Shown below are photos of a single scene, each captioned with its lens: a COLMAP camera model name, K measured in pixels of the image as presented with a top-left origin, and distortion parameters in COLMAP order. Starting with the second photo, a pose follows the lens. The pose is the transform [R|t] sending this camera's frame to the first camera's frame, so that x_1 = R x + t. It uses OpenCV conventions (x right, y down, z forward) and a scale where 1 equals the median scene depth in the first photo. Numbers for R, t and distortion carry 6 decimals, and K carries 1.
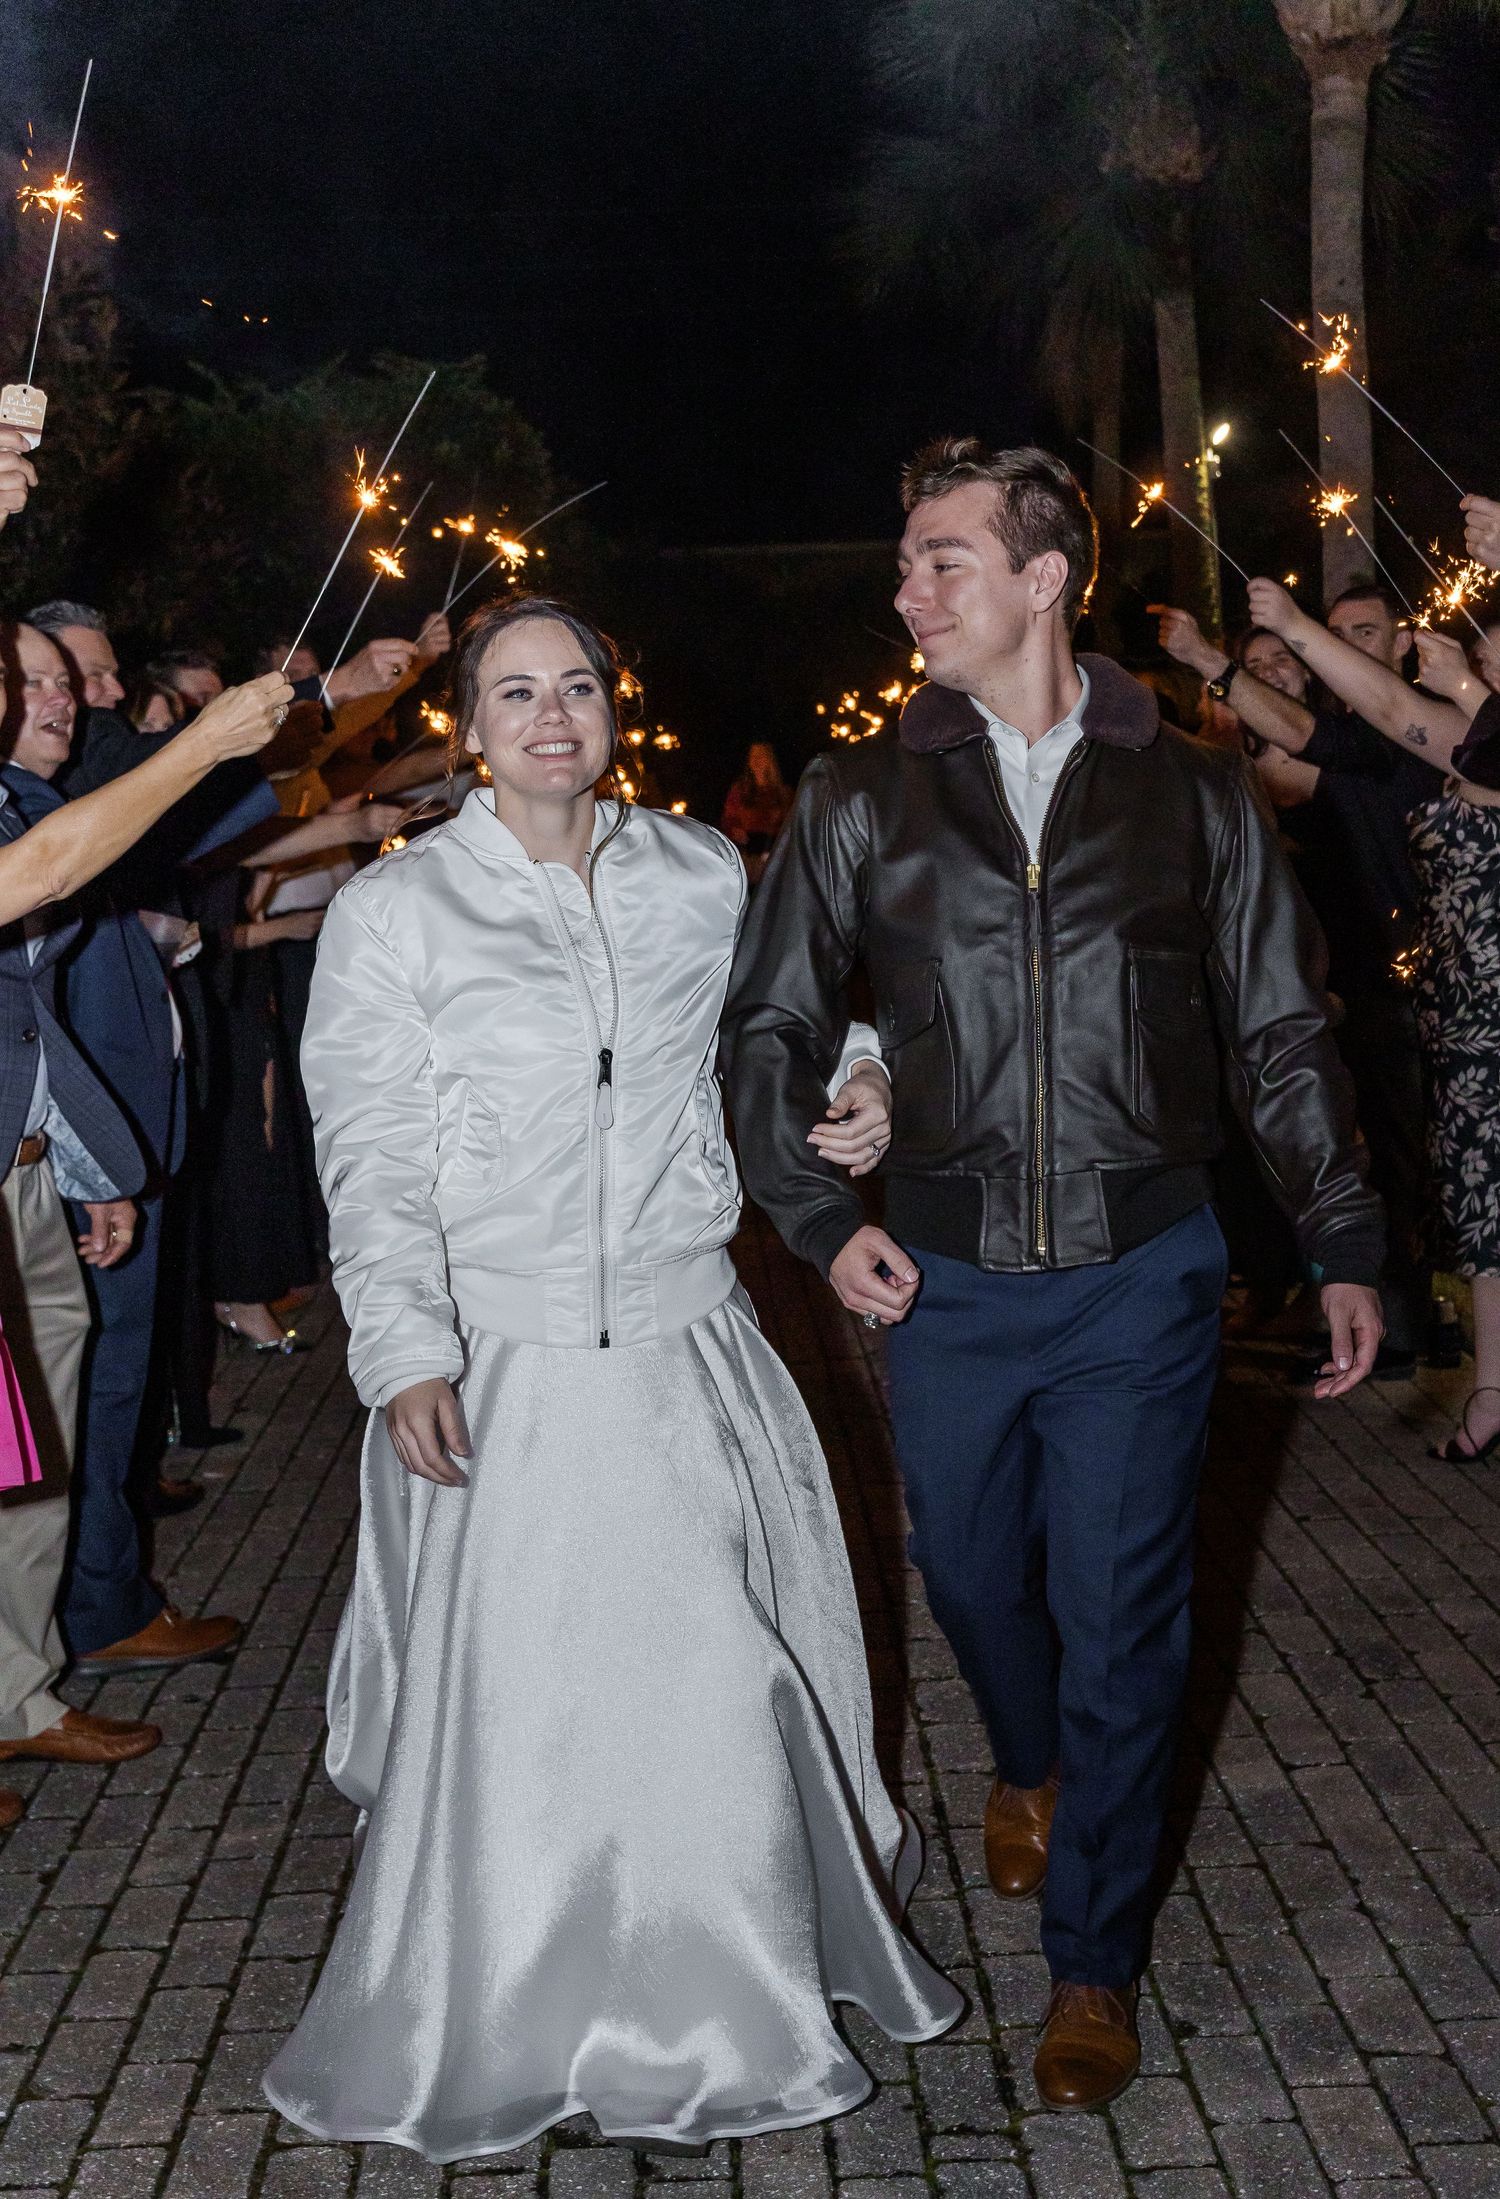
lens RADIAL K [[2695.0, 0, 728.9], [0, 2695.0, 1147.2], [0, 0, 1]] dist [-0.075823, -0.033007]
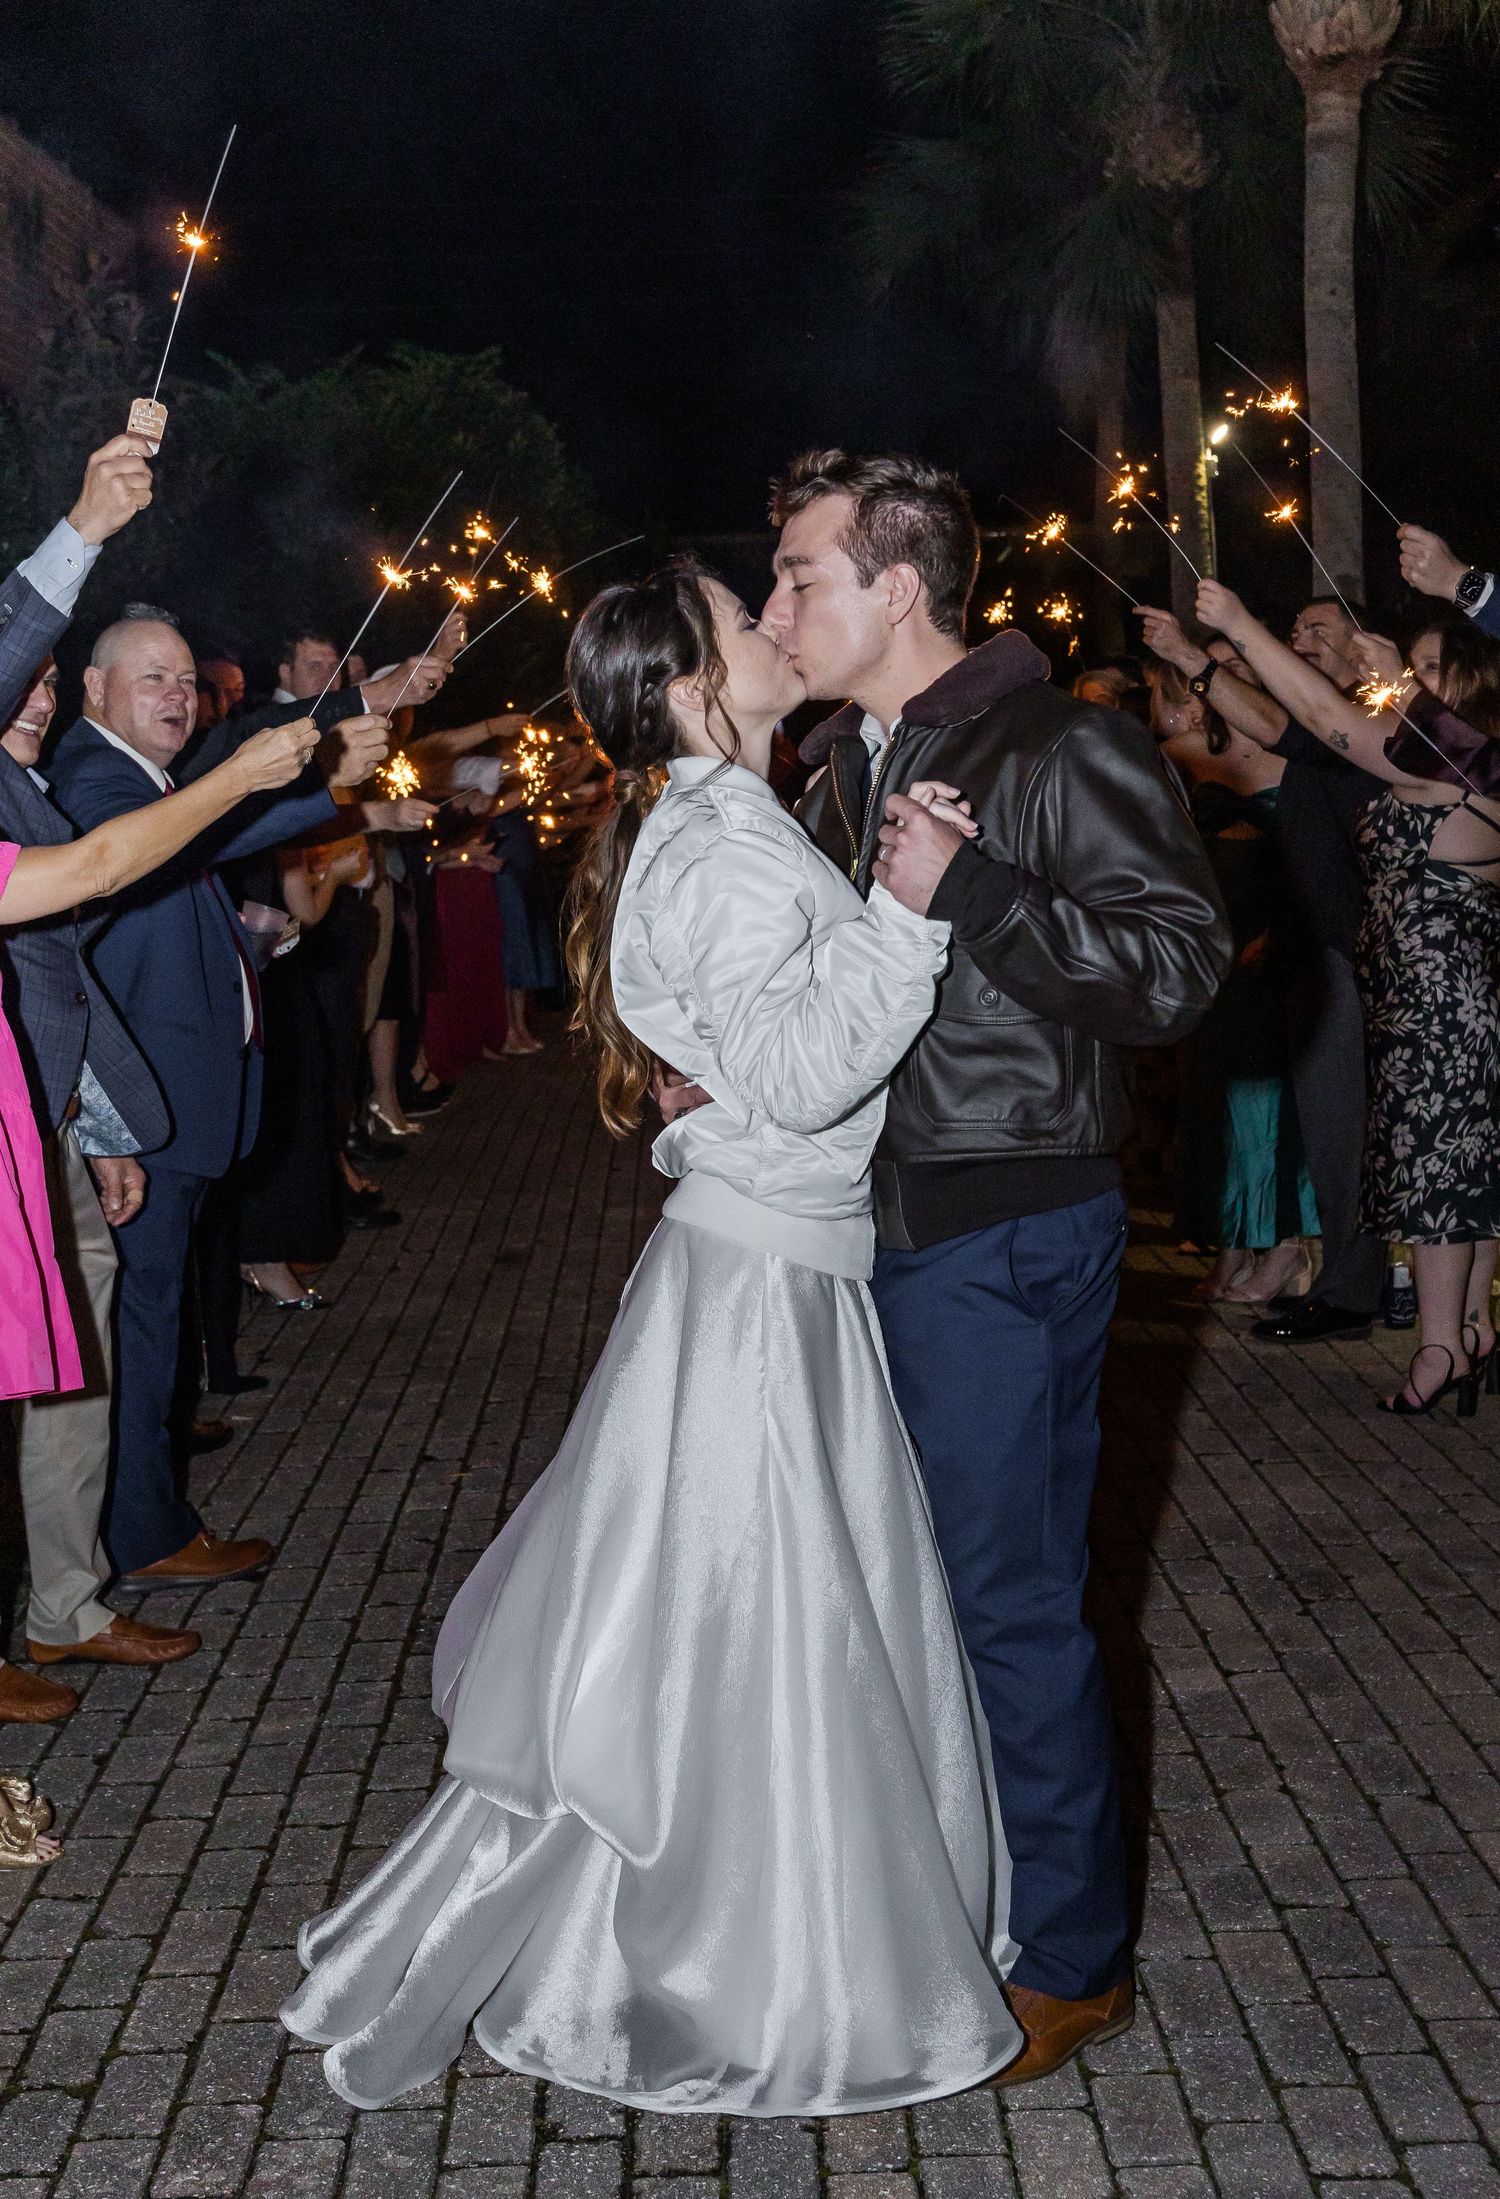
lens RADIAL K [[2711.6, 0, 760.6], [0, 2711.6, 1113.3], [0, 0, 1]] dist [-0.075343, -0.029332]
pose [[0.999915, 0.008833, 0.009598, 0.003922], [-0.008753, 0.999927, -0.008303, 0.011328], [-0.009670, 0.008218, 0.999919, -0.102510]]
